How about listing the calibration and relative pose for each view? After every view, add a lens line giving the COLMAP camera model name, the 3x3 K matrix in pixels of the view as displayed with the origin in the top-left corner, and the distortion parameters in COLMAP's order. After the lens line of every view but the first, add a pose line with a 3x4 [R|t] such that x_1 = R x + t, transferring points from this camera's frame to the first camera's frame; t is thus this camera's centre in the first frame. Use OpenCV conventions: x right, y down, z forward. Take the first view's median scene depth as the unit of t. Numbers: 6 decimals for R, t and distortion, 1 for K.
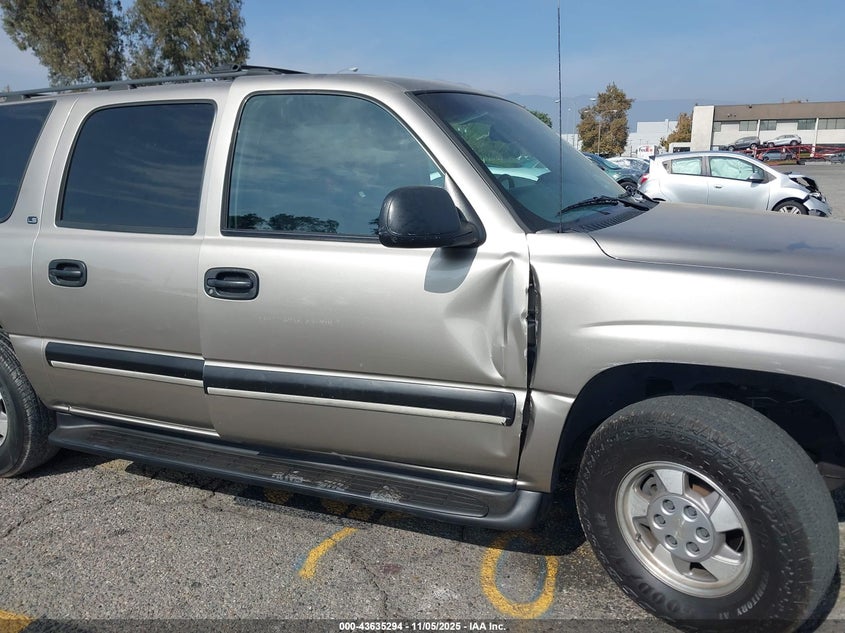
lens RADIAL K [[691.0, 0, 422.5], [0, 691.0, 316.5], [0, 0, 1]] dist [0.000317, 0.001411]
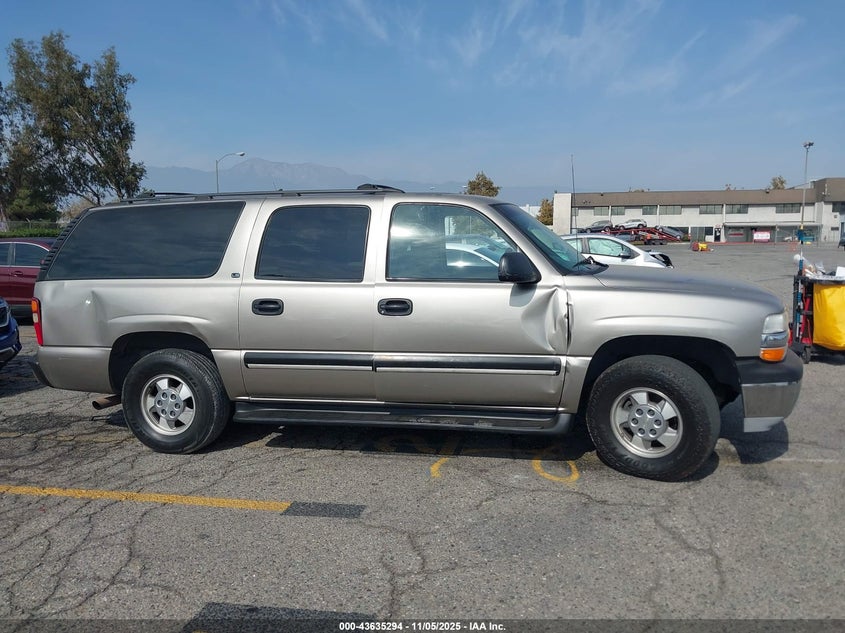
lens RADIAL K [[664.7, 0, 422.5], [0, 664.7, 316.5], [0, 0, 1]] dist [0.021167, -0.005185]
pose [[0.986122, -0.015788, 0.165270, -0.526655], [0.033594, 0.993851, -0.105507, 0.171433], [-0.162588, 0.109595, 0.980589, -0.739834]]
